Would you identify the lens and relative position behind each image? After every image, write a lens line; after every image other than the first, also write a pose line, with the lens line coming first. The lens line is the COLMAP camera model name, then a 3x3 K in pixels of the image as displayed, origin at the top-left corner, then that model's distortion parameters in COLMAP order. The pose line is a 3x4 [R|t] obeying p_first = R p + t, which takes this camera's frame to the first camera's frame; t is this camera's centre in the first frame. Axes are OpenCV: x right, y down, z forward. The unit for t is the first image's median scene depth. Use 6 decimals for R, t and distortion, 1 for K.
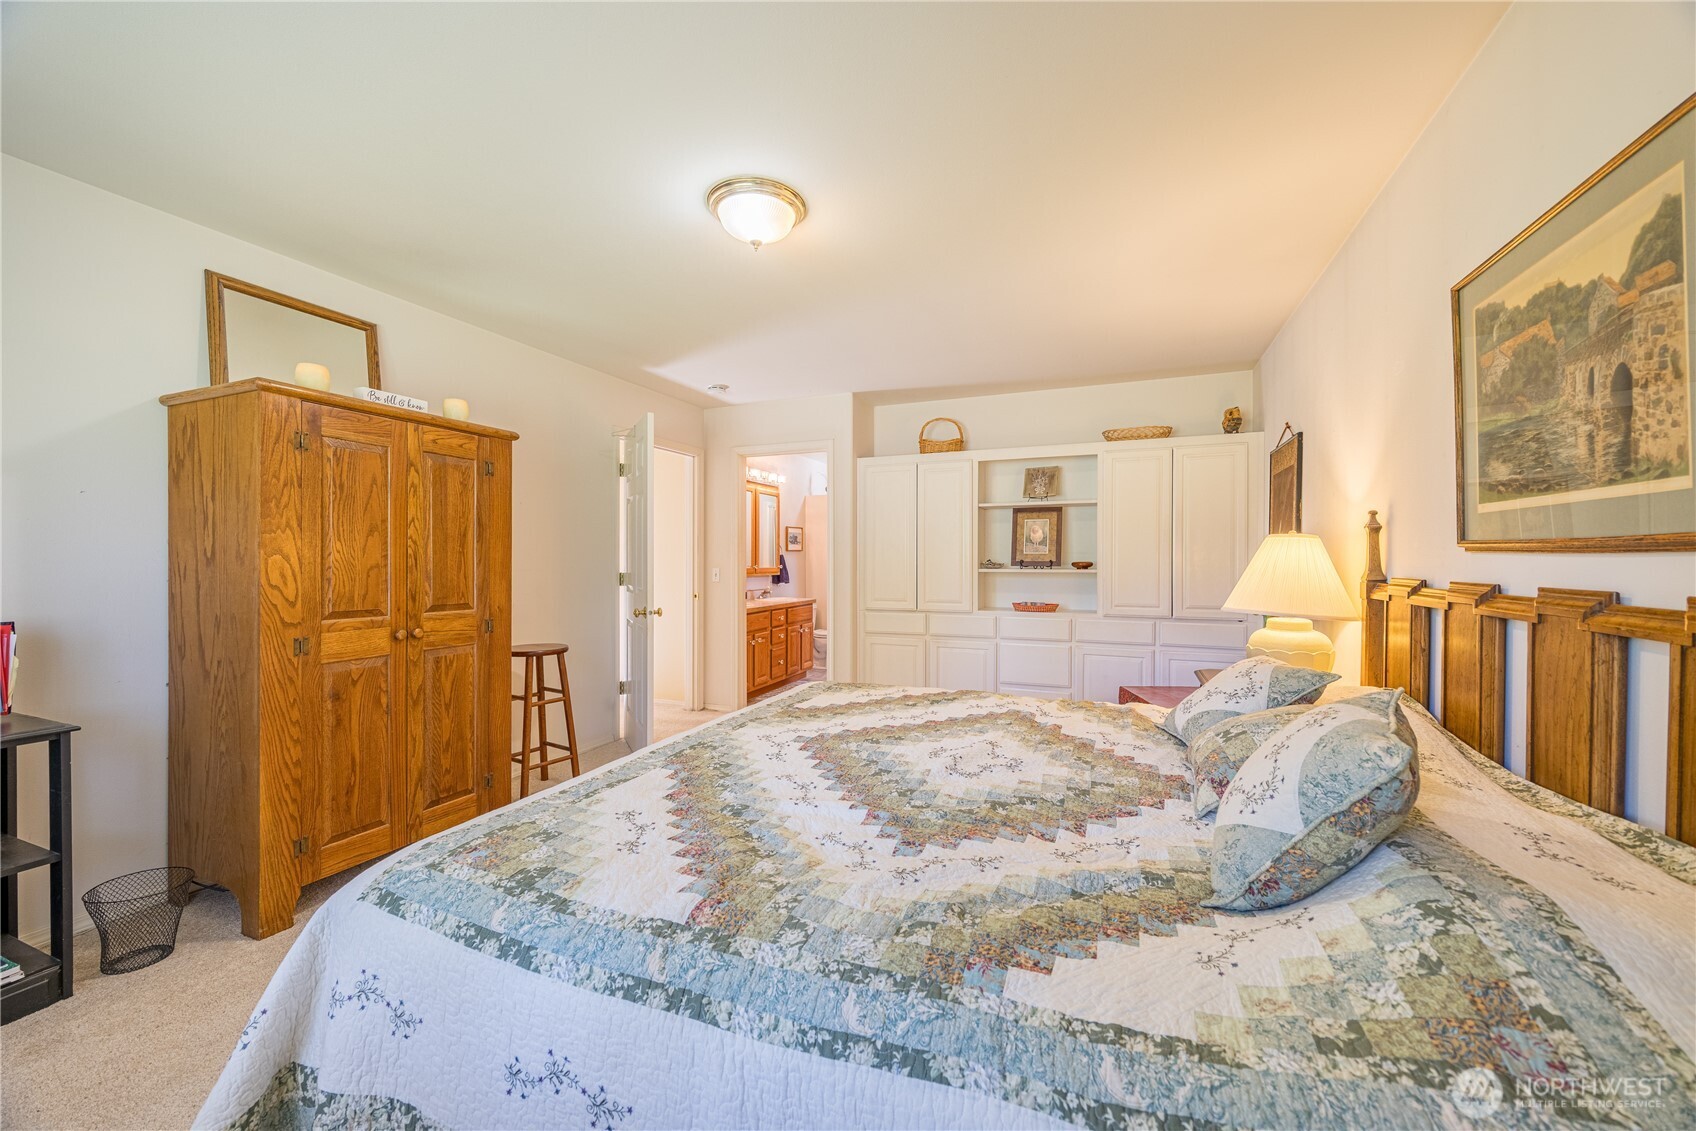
lens RADIAL K [[646.5, 0, 849.0], [0, 646.5, 562.6], [0, 0, 1]] dist [0.000234, -0.000060]
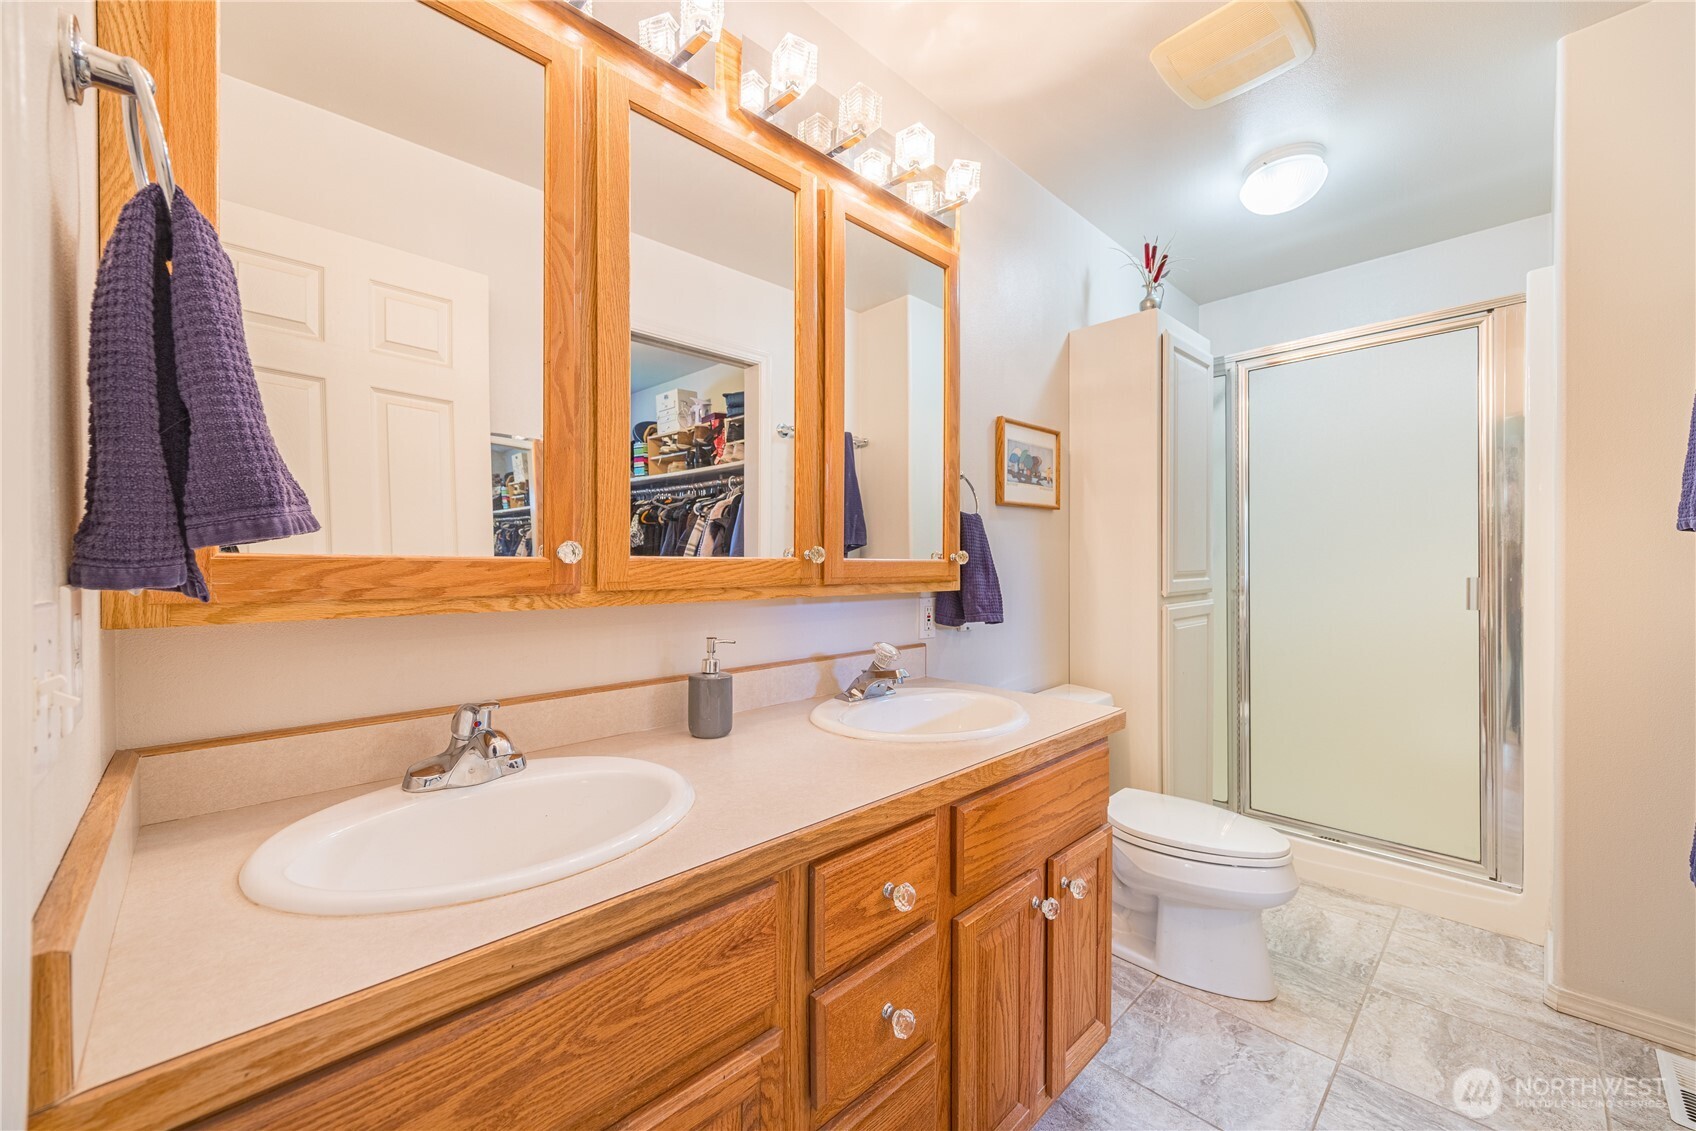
lens RADIAL K [[662.3, 0, 822.5], [0, 662.3, 564.5], [0, 0, 1]] dist [-0.000381, -0.000063]
pose [[0.912556, -0.001733, -0.408947, -0.158598], [-0.000538, 0.999985, -0.005438, 0.031335], [0.408950, 0.005183, 0.912542, 2.309716]]
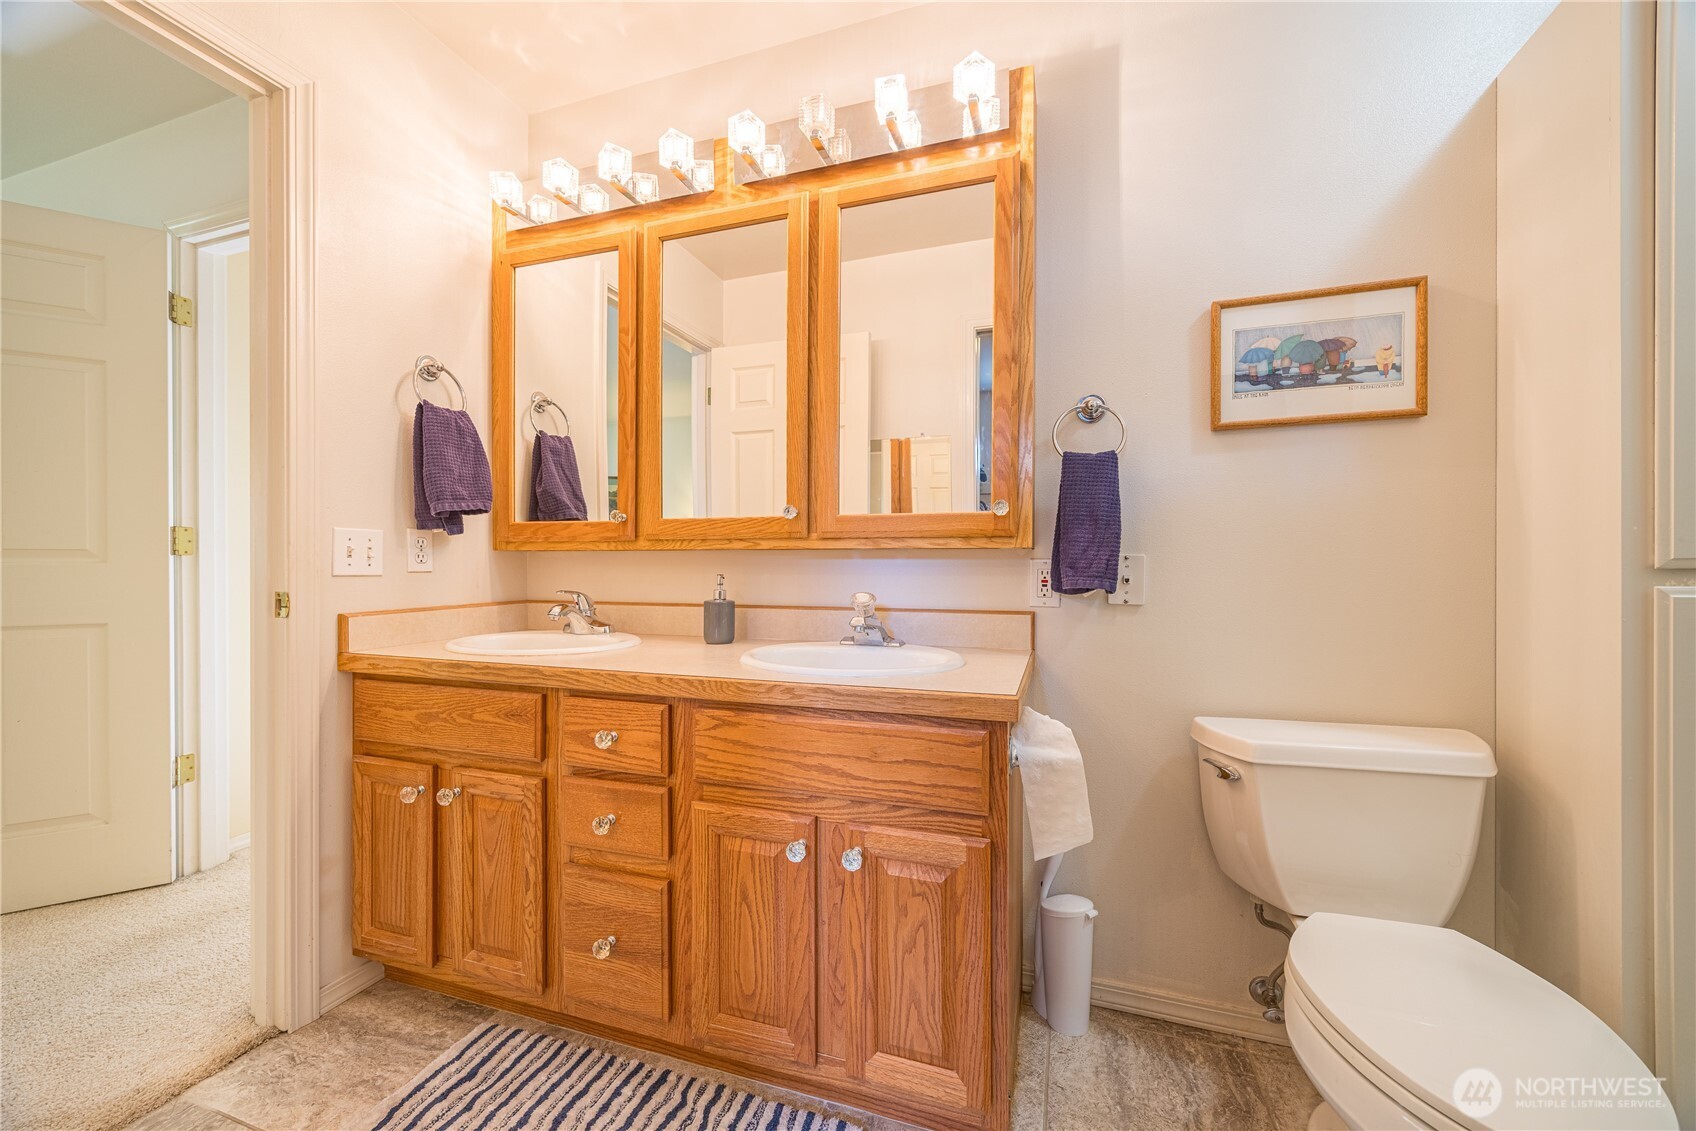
lens RADIAL K [[647.4, 0, 848.0], [0, 647.4, 565.5], [0, 0, 1]] dist [-0.001035, -0.000087]
pose [[0.068340, 0.003281, -0.997657, 0.299454], [-0.007264, 0.999970, 0.002791, 0.075217], [0.997636, 0.007057, 0.068361, 2.869564]]
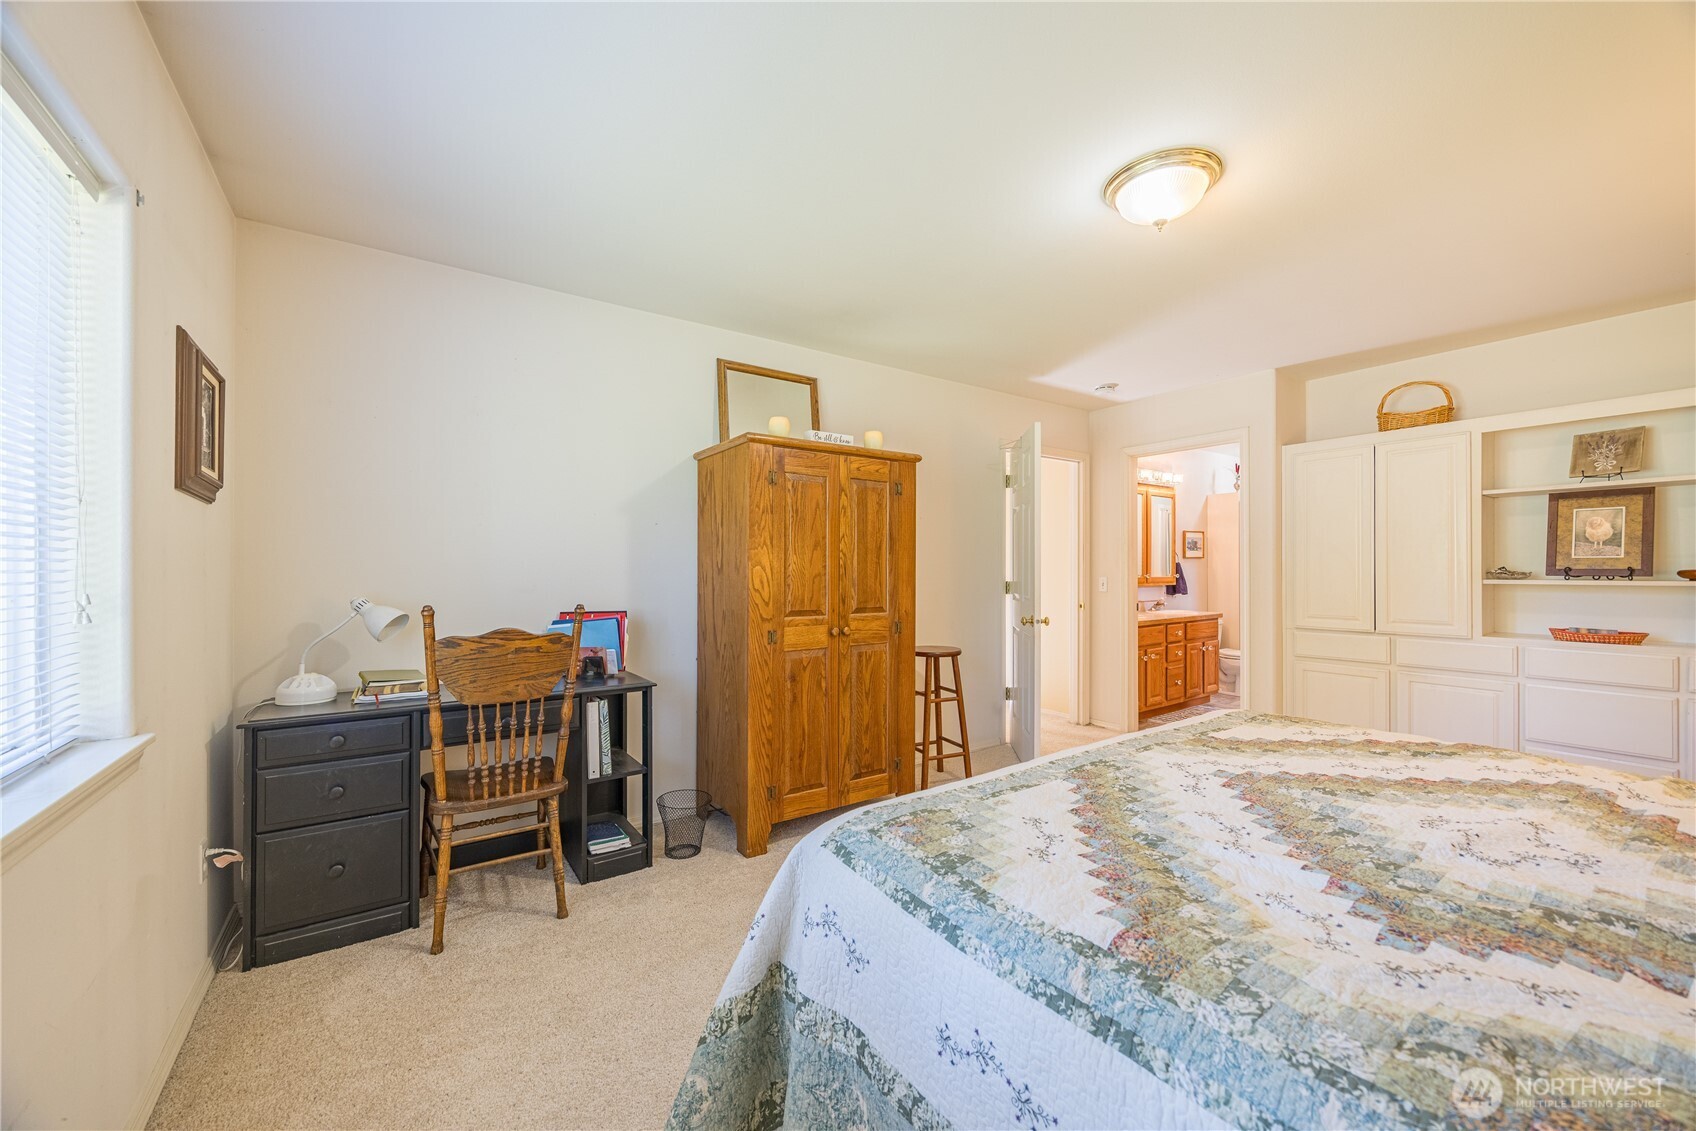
lens RADIAL K [[647.4, 0, 848.0], [0, 647.4, 565.5], [0, 0, 1]] dist [-0.001035, -0.000087]
pose [[0.843105, -0.005988, -0.537716, -0.023252], [0.001033, 0.999954, -0.009516, -0.000094], [0.537749, 0.007468, 0.843072, -0.006596]]
